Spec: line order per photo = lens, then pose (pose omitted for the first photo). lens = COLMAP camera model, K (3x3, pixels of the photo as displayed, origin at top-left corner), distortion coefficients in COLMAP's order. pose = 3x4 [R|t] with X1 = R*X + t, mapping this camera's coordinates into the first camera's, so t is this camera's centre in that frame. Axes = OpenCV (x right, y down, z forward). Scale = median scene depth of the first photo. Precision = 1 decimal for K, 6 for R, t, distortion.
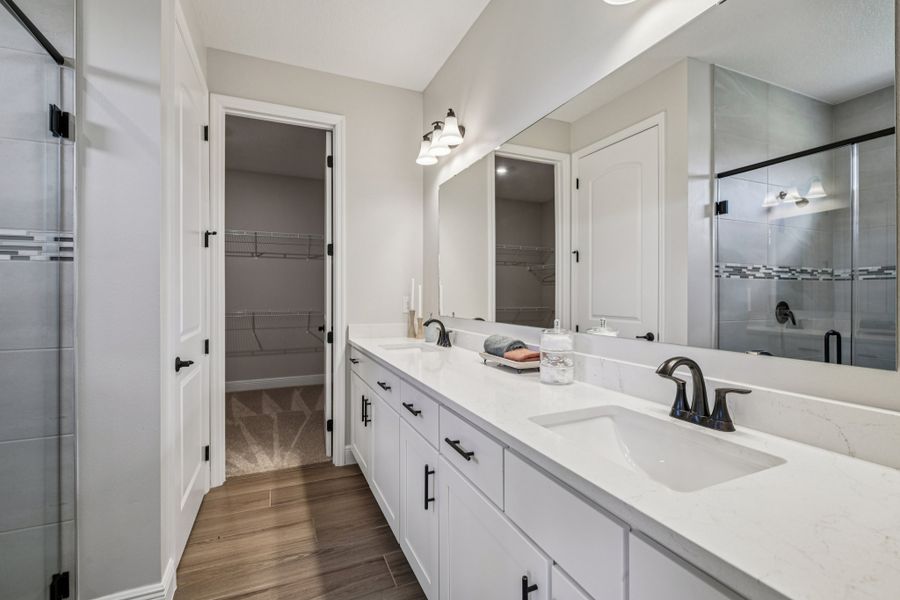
lens RADIAL K [[366.4, 0, 446.1], [0, 366.4, 297.4], [0, 0, 1]] dist [-0.002345, -0.000383]
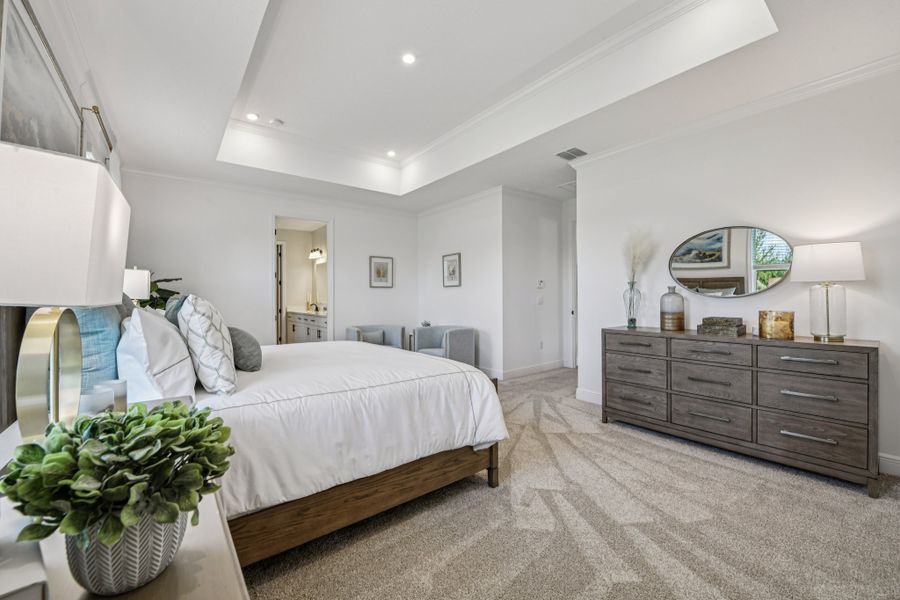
lens RADIAL K [[366.4, 0, 446.1], [0, 366.4, 297.4], [0, 0, 1]] dist [-0.002345, -0.000383]
pose [[0.976685, 0.001738, 0.214670, 0.435285], [-0.000152, 0.999973, -0.007402, 0.024954], [-0.214677, 0.007197, 0.976659, -2.612005]]
